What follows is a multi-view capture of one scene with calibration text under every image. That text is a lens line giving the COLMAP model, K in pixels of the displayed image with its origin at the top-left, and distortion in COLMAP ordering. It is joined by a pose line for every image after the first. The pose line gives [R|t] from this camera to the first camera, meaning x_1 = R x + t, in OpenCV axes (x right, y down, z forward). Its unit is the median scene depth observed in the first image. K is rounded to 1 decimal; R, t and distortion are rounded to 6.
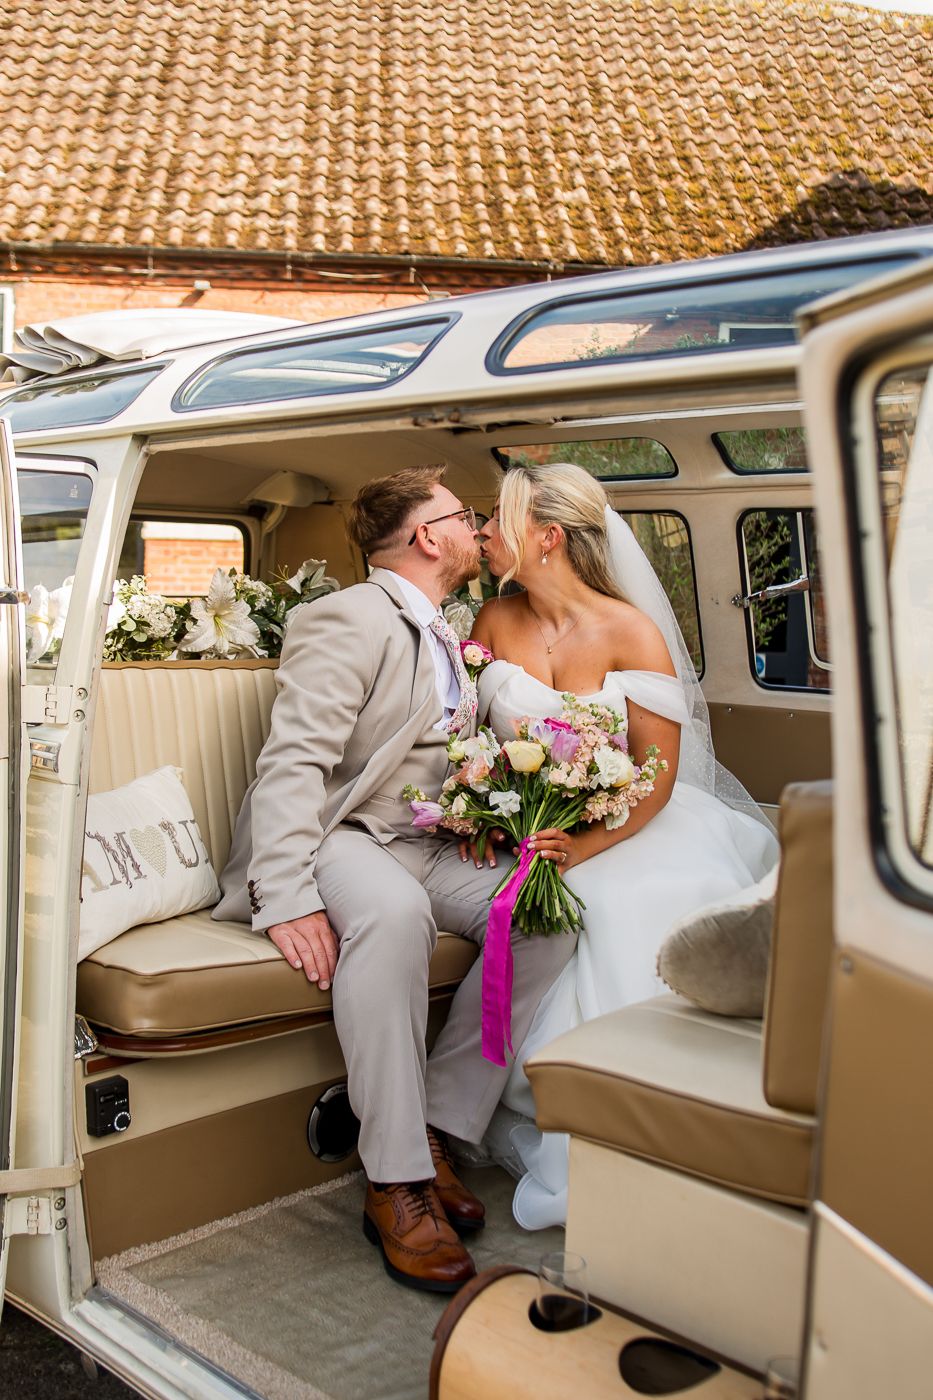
lens RADIAL K [[1473.8, 0, 453.7], [0, 1473.8, 701.2], [0, 0, 1]] dist [-0.009321, 0.000000]
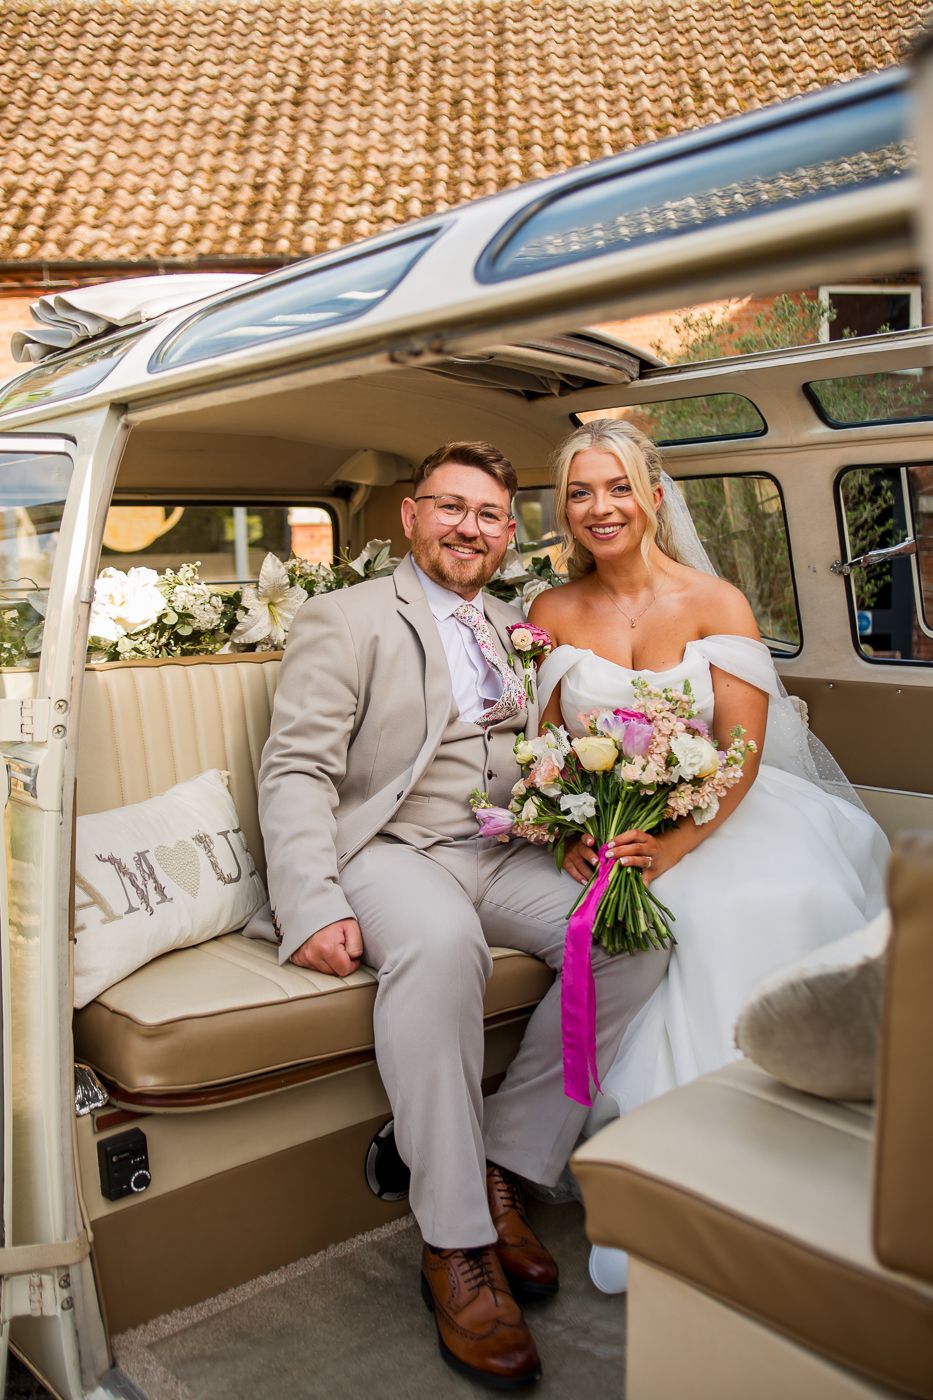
lens RADIAL K [[1299.3, 0, 476.6], [0, 1299.3, 698.7], [0, 0, 1]] dist [-0.007664, 0.000000]
pose [[0.995707, -0.026812, -0.088591, 0.010383], [0.029391, 0.999178, 0.027936, -0.004228], [0.087769, -0.030420, 0.995676, 0.046230]]
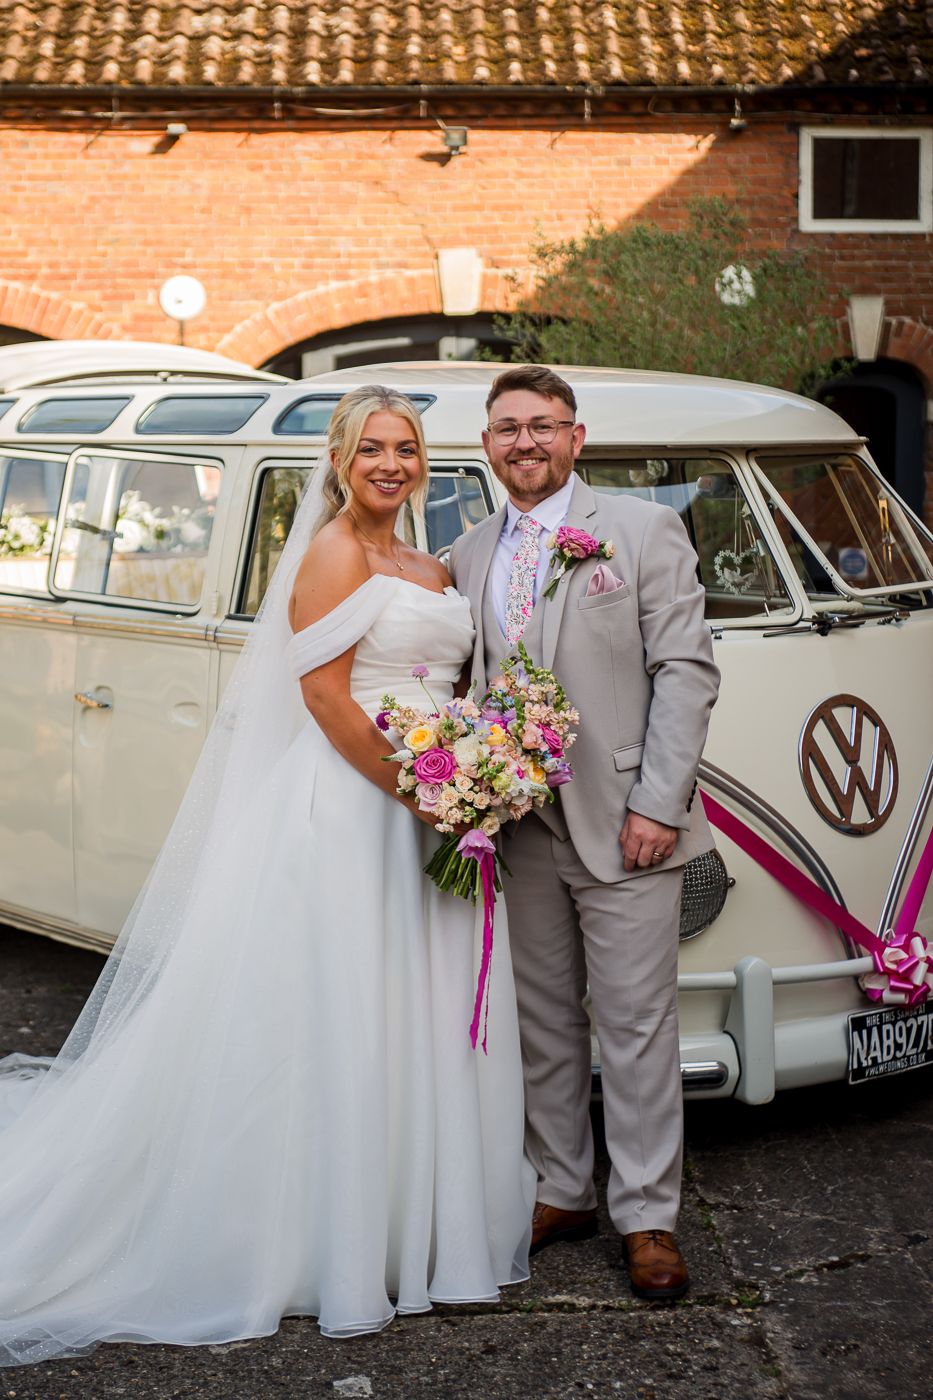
lens RADIAL K [[2425.1, 0, 465.4], [0, 2425.1, 699.2], [0, 0, 1]] dist [0.111465, 0.000000]
pose [[0.997617, -0.017804, -0.066652, 0.082723], [0.019447, 0.999521, 0.024086, 0.015818], [0.066191, -0.025325, 0.997486, -0.400139]]
